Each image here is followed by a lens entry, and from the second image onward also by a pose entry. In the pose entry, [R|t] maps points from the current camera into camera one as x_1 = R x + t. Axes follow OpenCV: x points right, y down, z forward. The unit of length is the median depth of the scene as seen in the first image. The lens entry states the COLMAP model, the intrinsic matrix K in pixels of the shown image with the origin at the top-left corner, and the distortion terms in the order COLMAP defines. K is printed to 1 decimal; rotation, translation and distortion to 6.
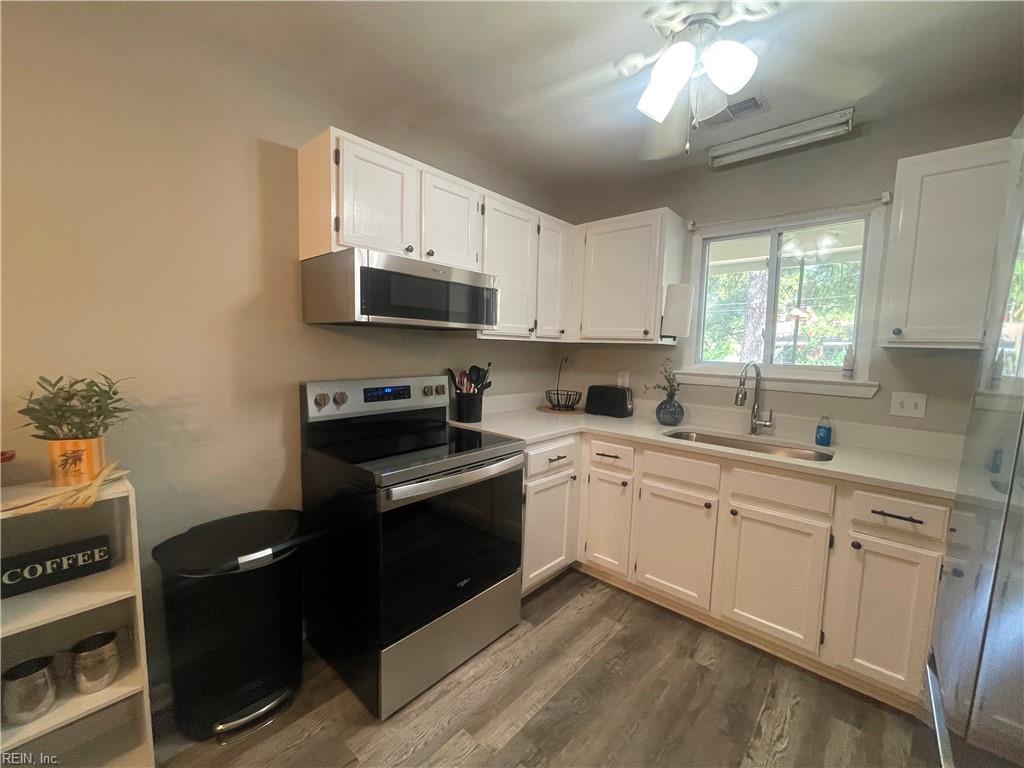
lens RADIAL K [[414.7, 0, 505.9], [0, 414.7, 383.0], [0, 0, 1]] dist [-0.002468, 0.000915]
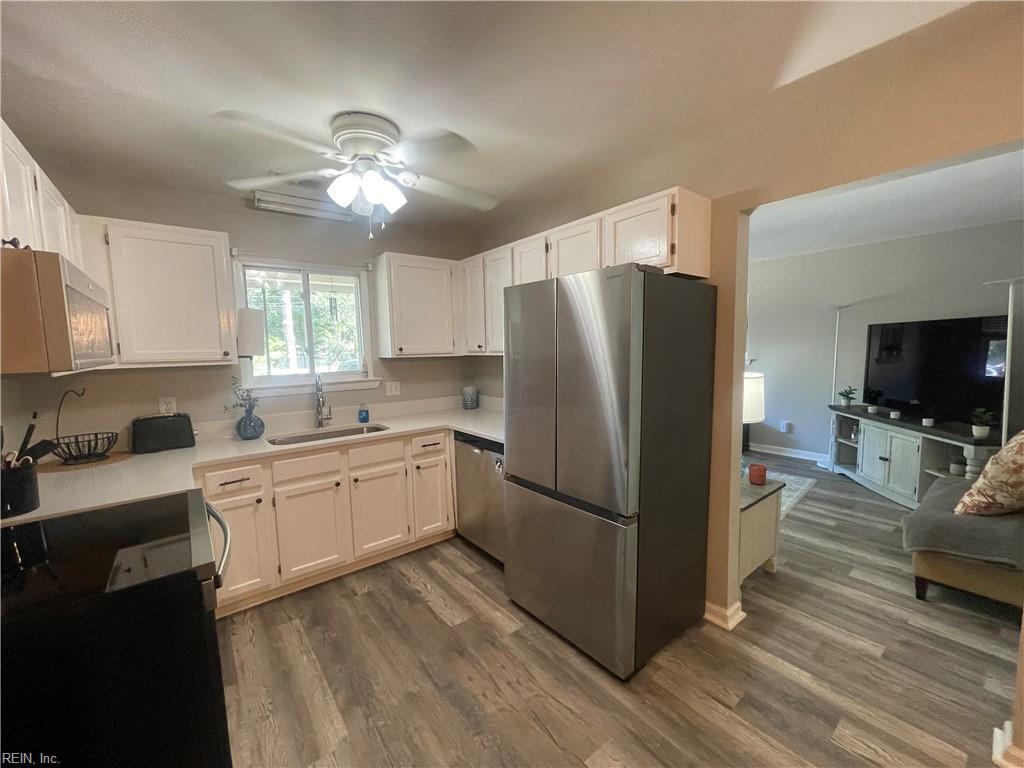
lens RADIAL K [[414.7, 0, 504.6], [0, 414.7, 383.6], [0, 0, 1]] dist [-0.002468, 0.000915]
pose [[0.180246, -0.120411, 0.976224, -0.666735], [0.115831, 0.988172, 0.100498, -0.091799], [-0.976778, 0.094963, 0.192062, 0.194847]]
